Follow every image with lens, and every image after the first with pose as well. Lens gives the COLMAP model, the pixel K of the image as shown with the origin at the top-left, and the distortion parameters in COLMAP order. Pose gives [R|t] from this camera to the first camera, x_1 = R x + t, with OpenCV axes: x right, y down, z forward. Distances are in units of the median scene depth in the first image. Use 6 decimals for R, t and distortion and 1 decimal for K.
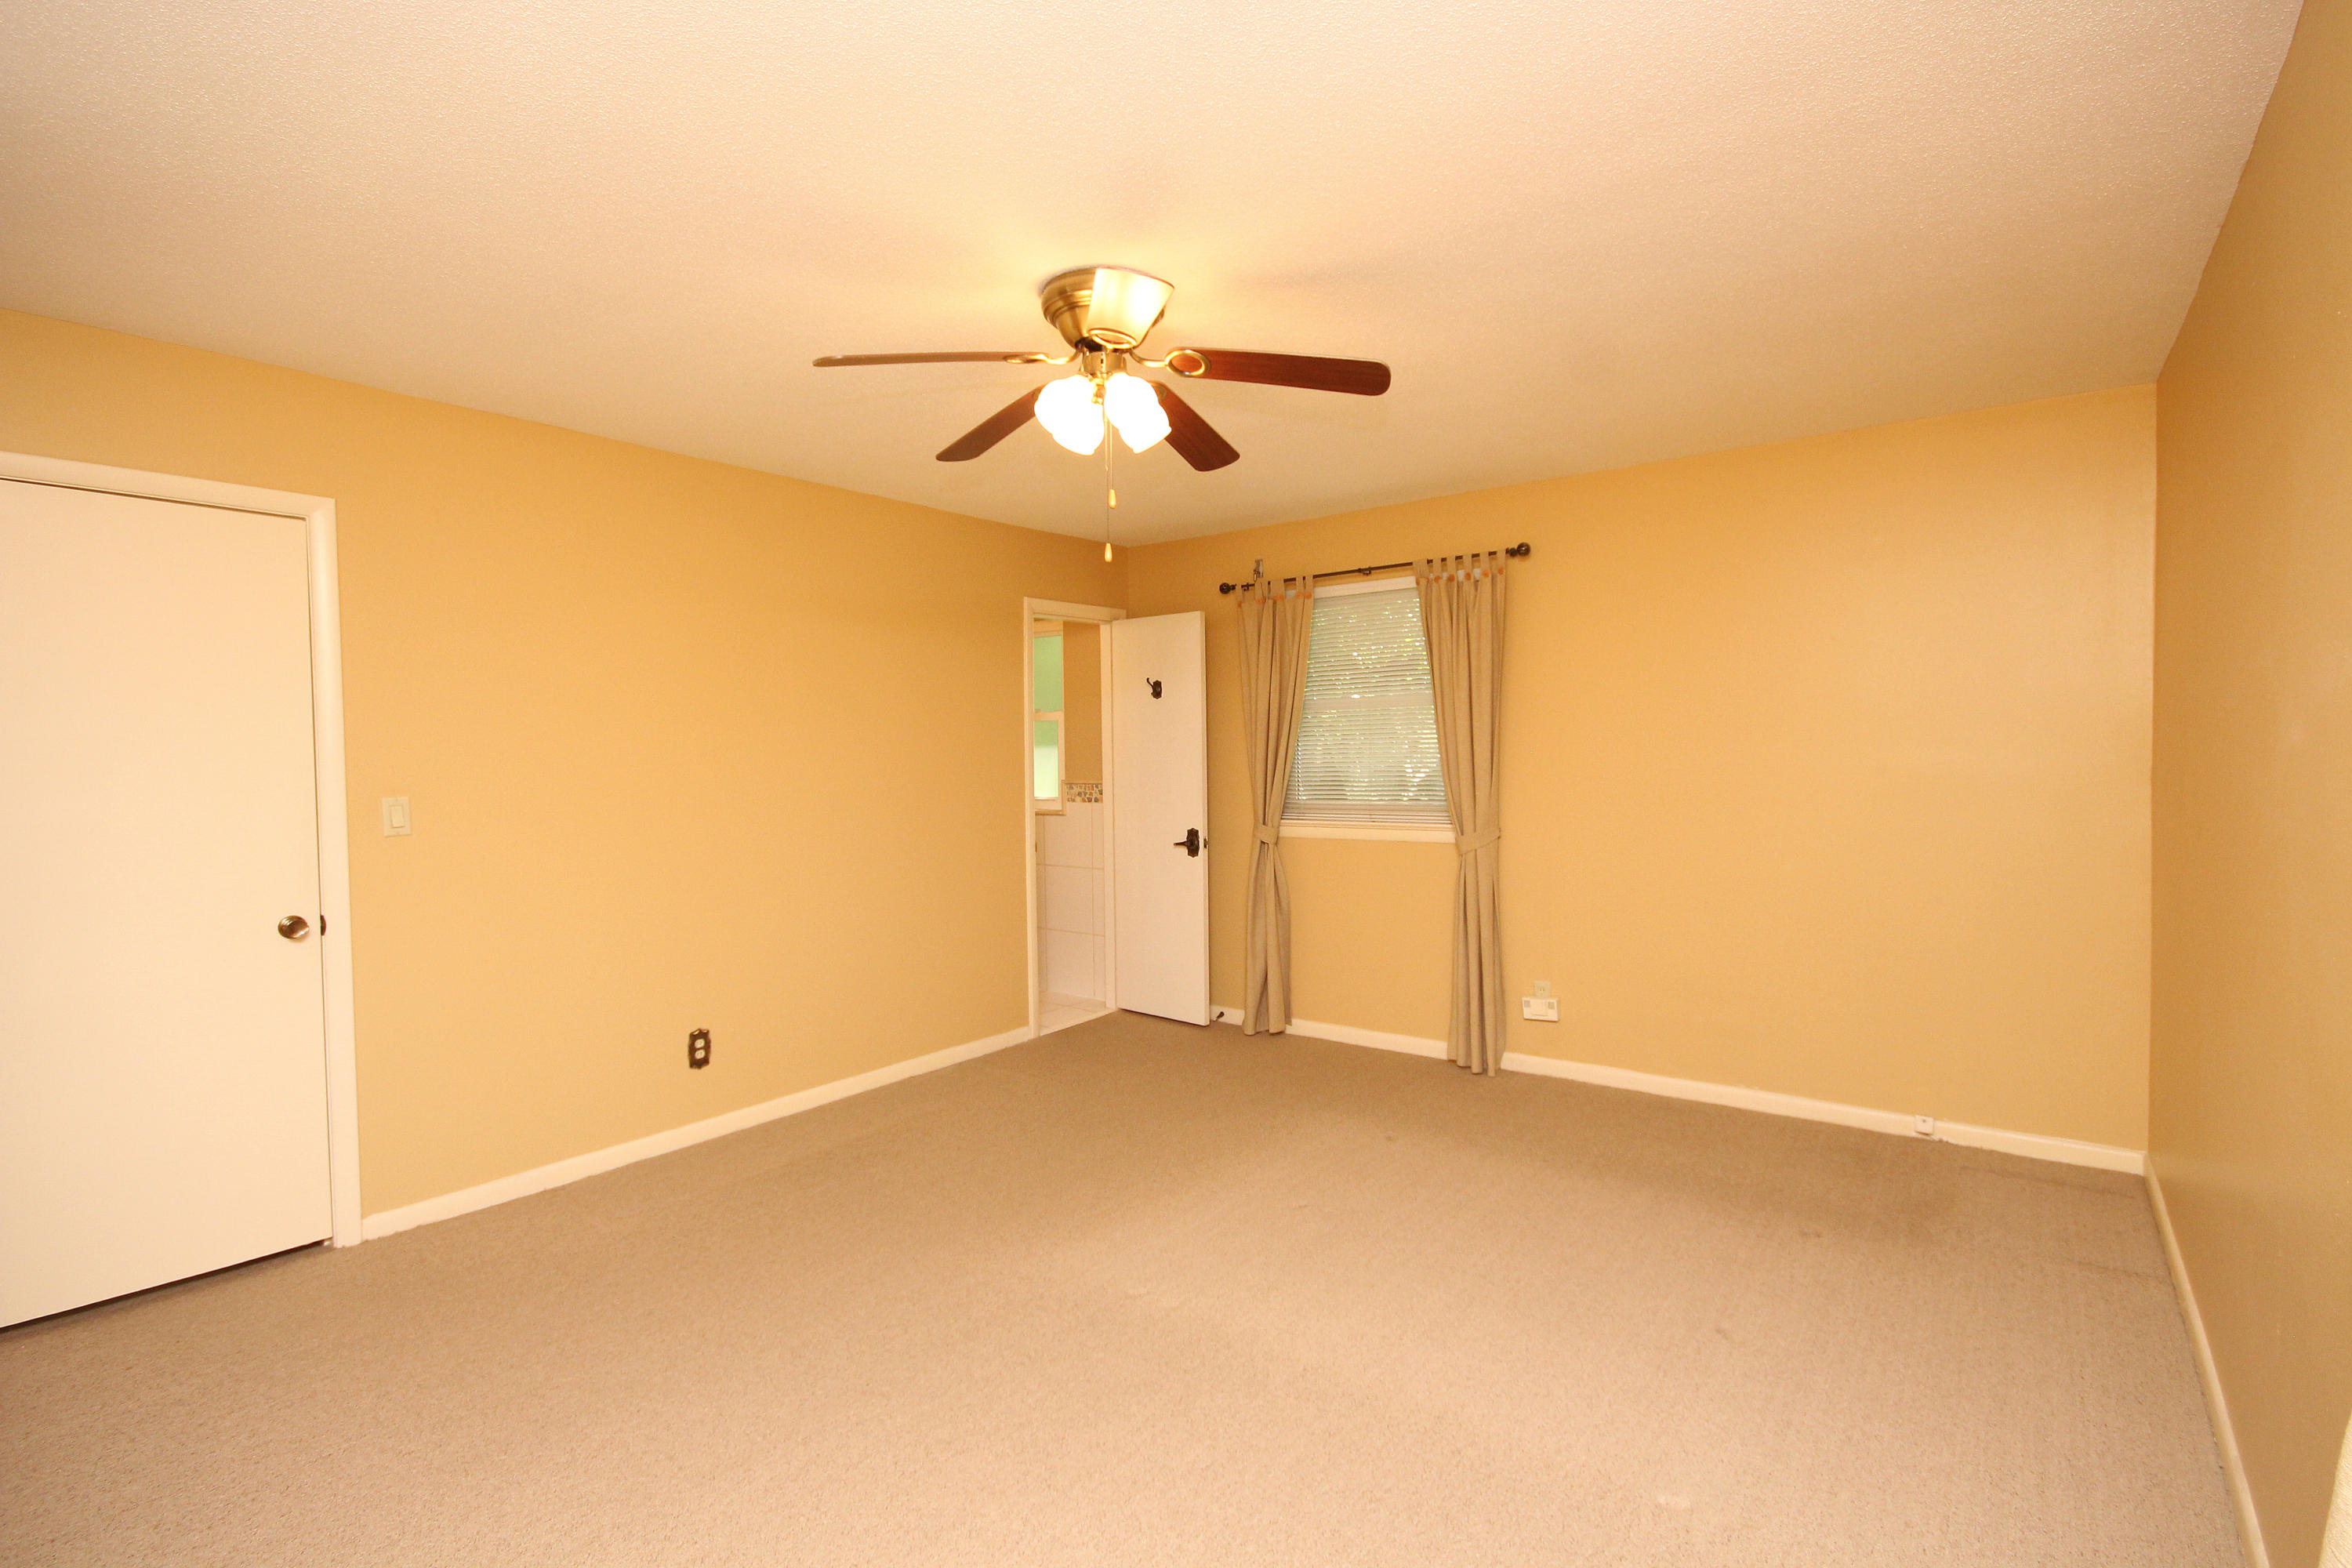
lens RADIAL K [[1083.7, 0, 1193.0], [0, 1083.7, 782.0], [0, 0, 1]] dist [0.013738, -0.015468]
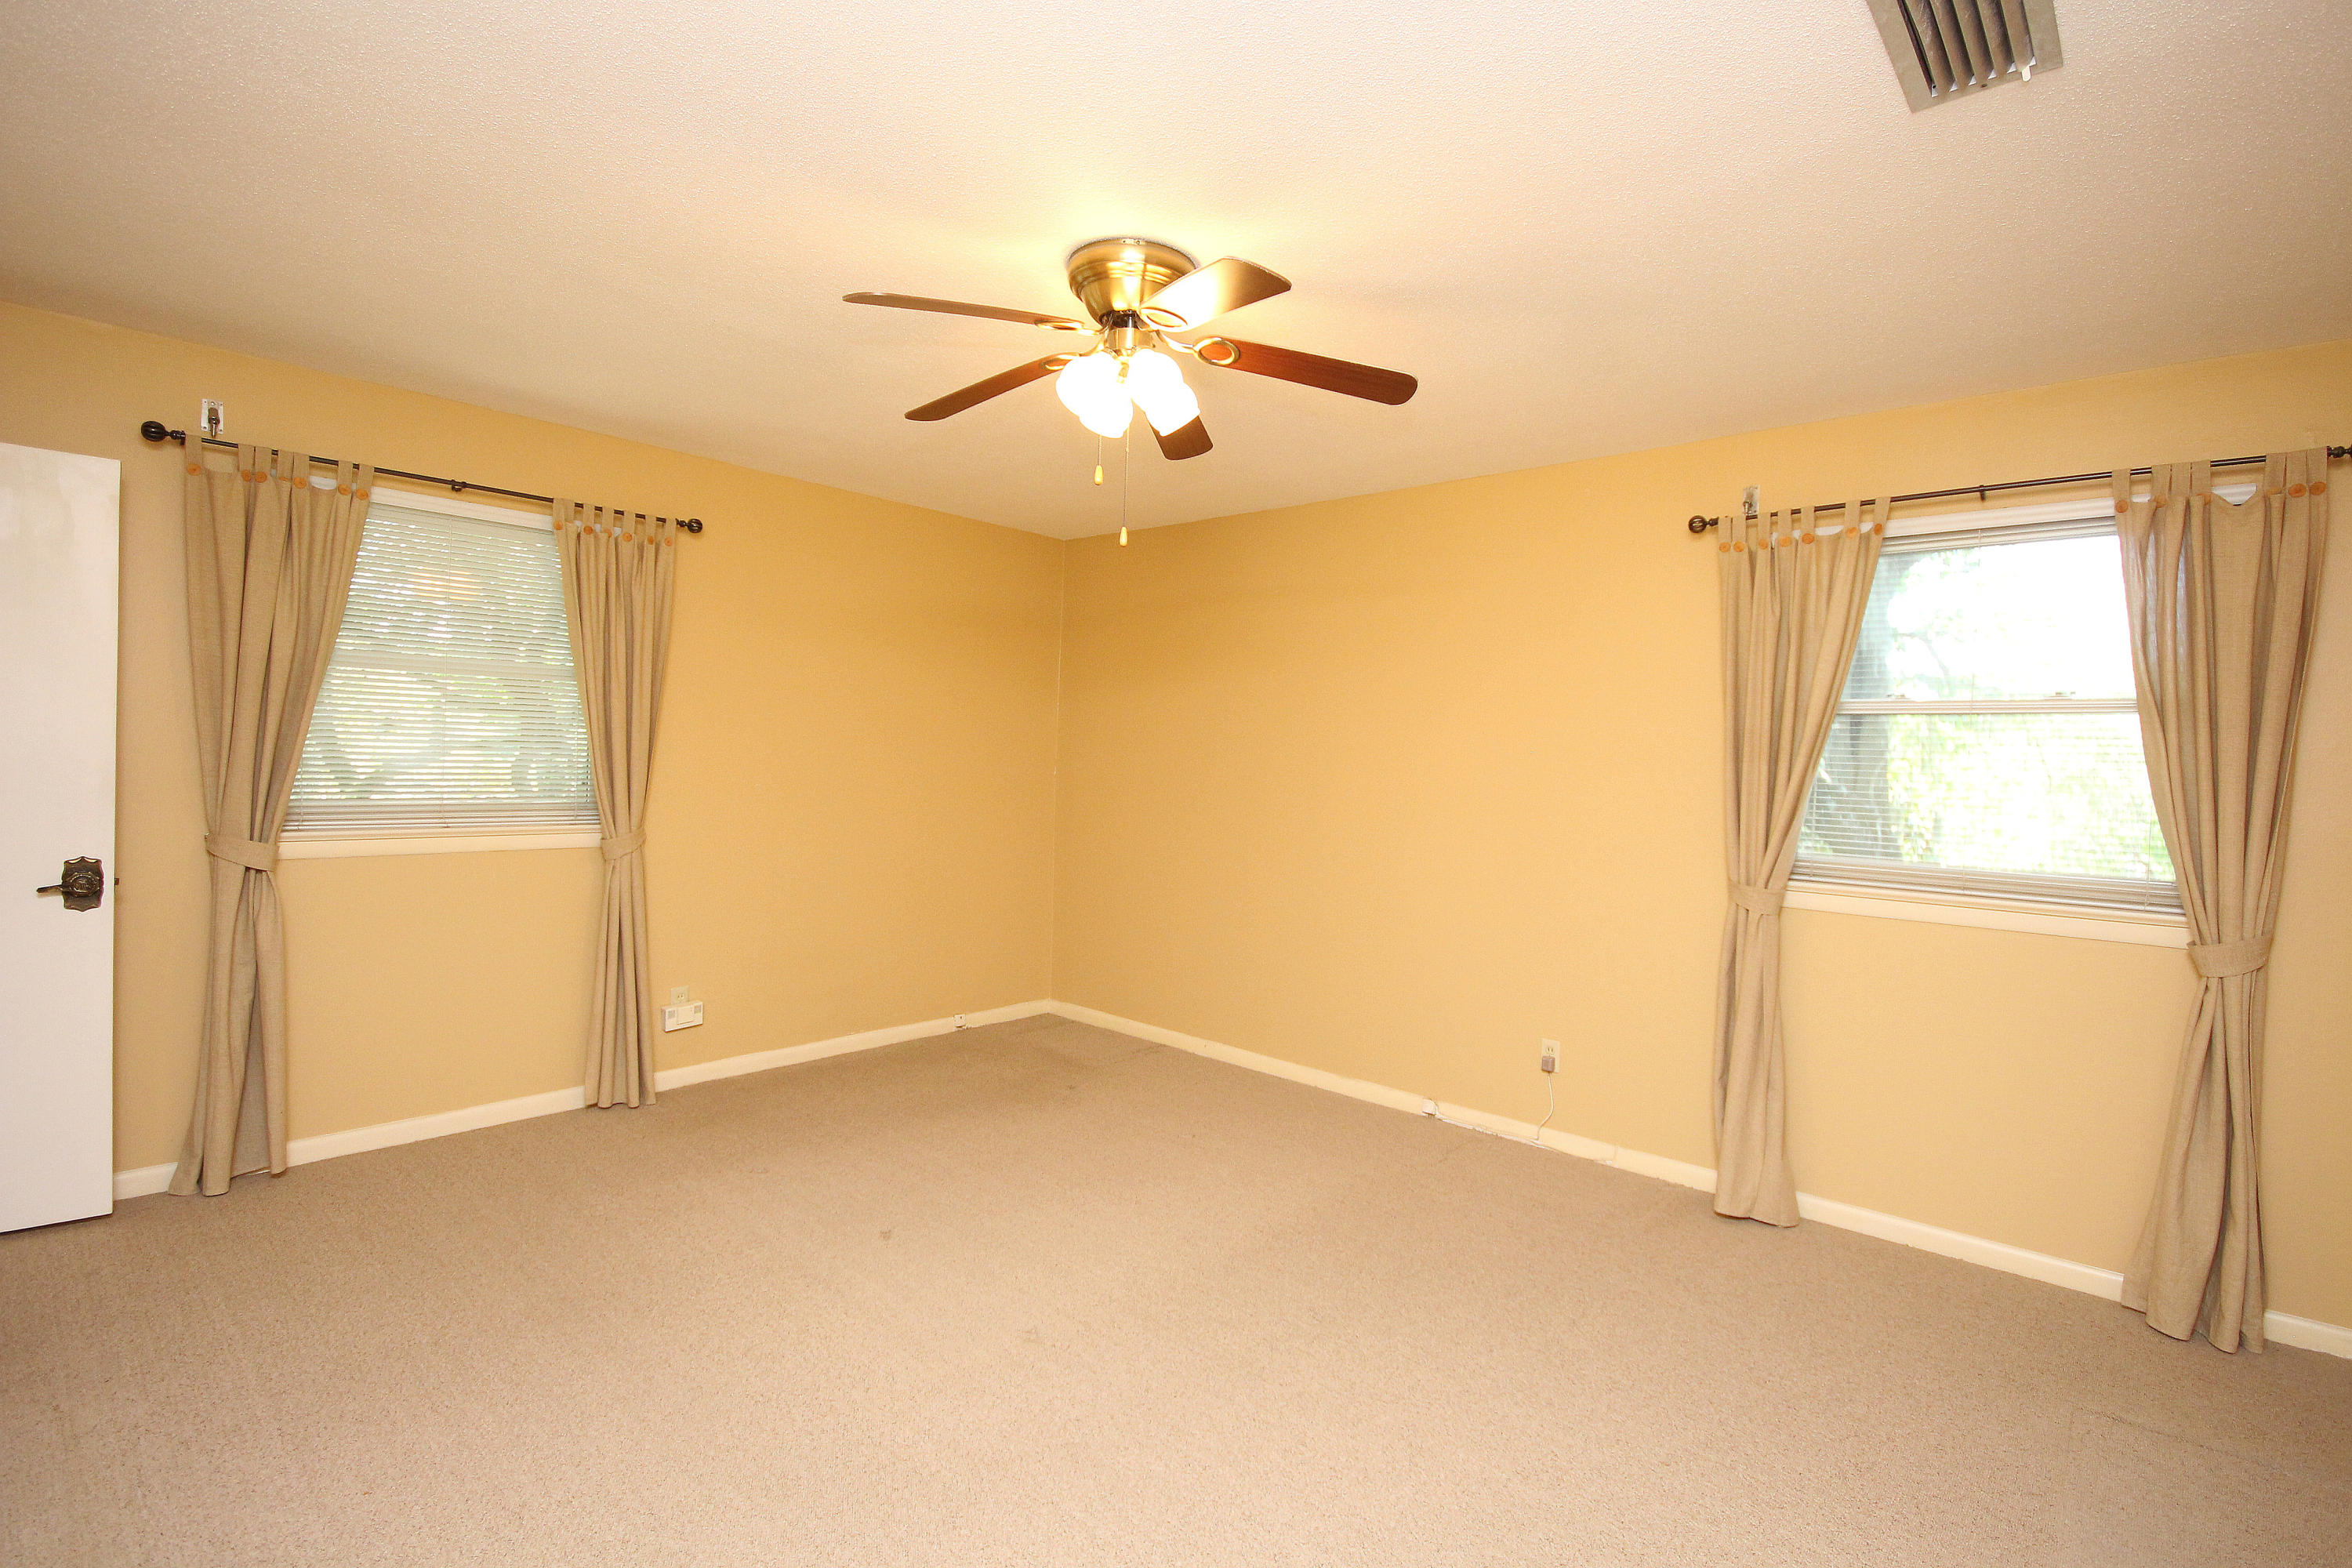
lens RADIAL K [[1083.7, 0, 1193.0], [0, 1083.7, 782.0], [0, 0, 1]] dist [0.013738, -0.015468]
pose [[0.085001, -0.002695, 0.996377, -0.570666], [-0.002540, 0.999993, 0.002922, 0.002574], [-0.996378, -0.002779, 0.084994, 0.473958]]
